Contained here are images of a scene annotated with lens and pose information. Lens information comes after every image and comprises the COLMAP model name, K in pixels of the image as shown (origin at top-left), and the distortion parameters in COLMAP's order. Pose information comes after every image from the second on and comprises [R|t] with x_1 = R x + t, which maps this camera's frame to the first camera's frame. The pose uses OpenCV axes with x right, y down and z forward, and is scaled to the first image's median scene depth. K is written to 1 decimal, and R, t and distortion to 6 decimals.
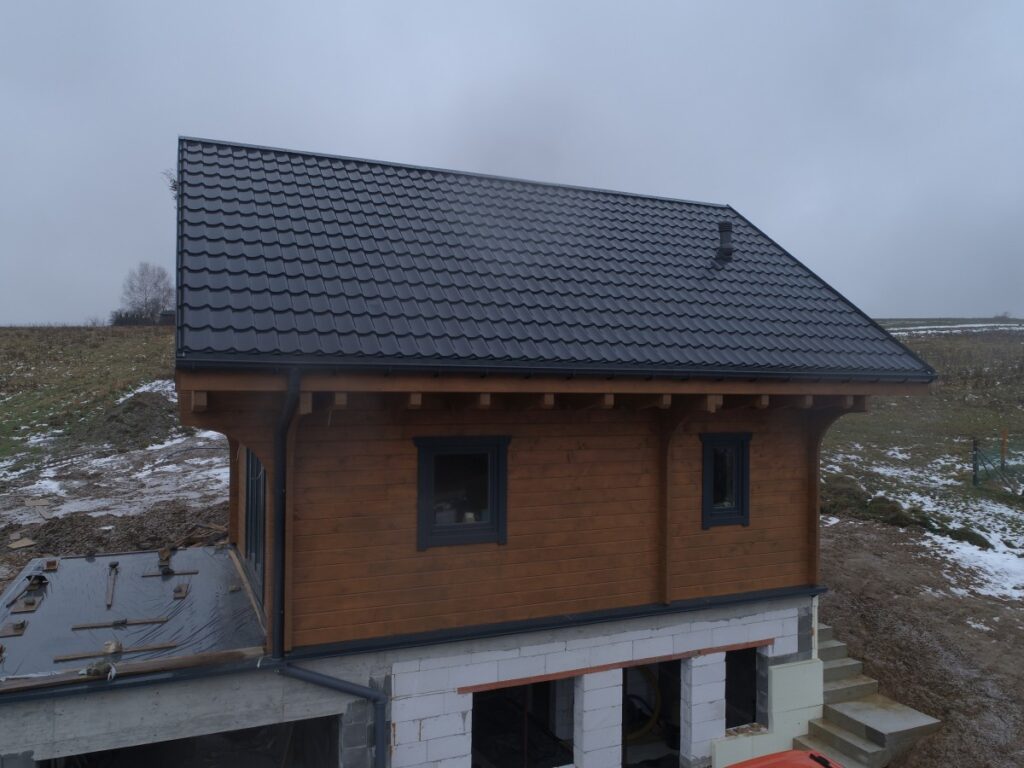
lens RADIAL K [[767.5, 0, 512.0], [0, 767.5, 384.0], [0, 0, 1]] dist [-0.007962, -0.002799]
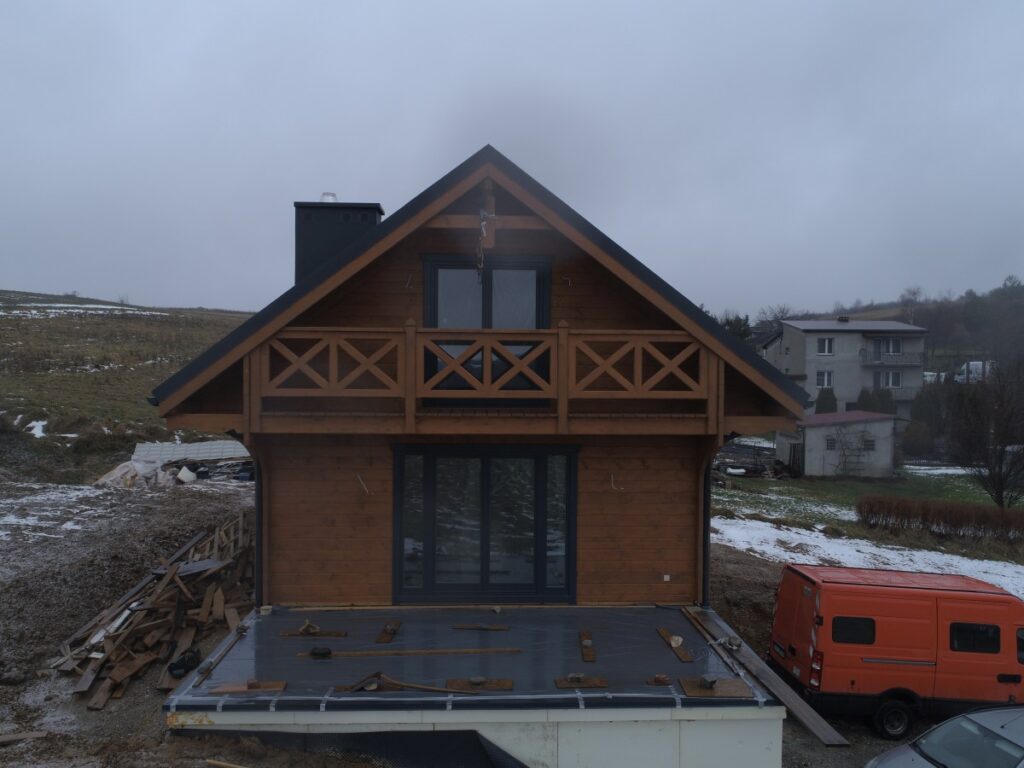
lens RADIAL K [[767.5, 0, 512.0], [0, 767.5, 384.0], [0, 0, 1]] dist [-0.007962, -0.002799]
pose [[0.360151, -0.018524, 0.932710, -1.366043], [-0.018668, 0.999460, 0.027058, -0.062968], [-0.932707, -0.027157, 0.359611, 0.658571]]
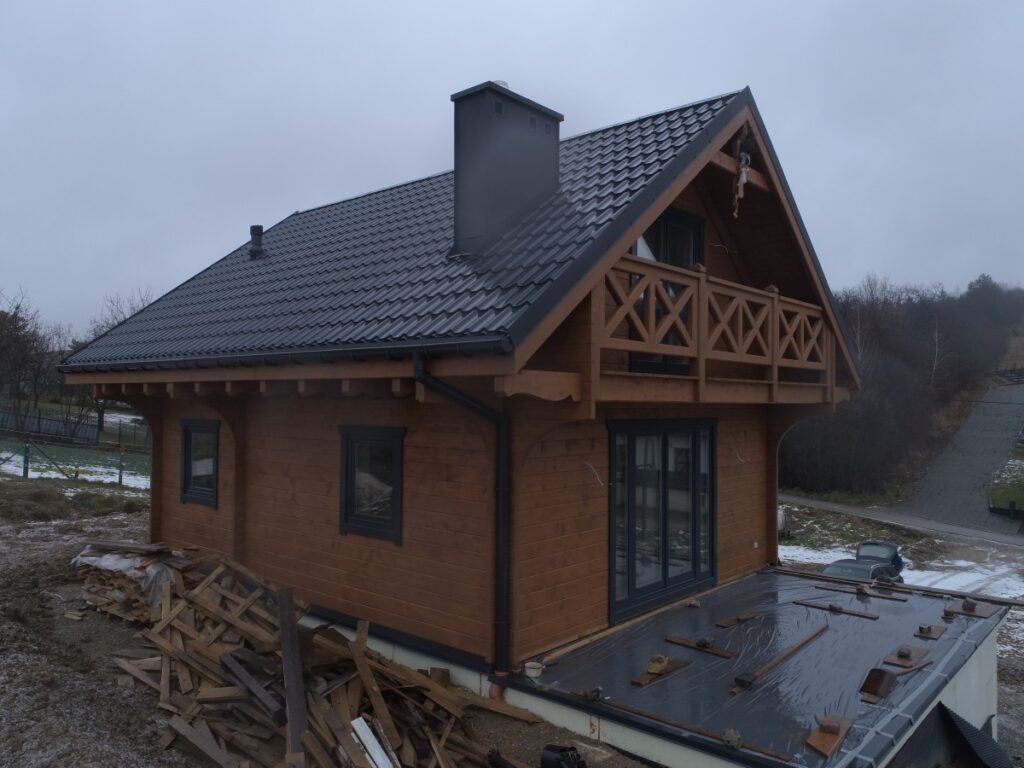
lens RADIAL K [[767.5, 0, 512.0], [0, 767.5, 384.0], [0, 0, 1]] dist [-0.007962, -0.002799]
pose [[-0.425262, 0.011684, 0.904995, -1.148821], [-0.022187, 0.999482, -0.023330, 0.035588], [-0.904798, -0.030001, -0.424782, 1.669149]]
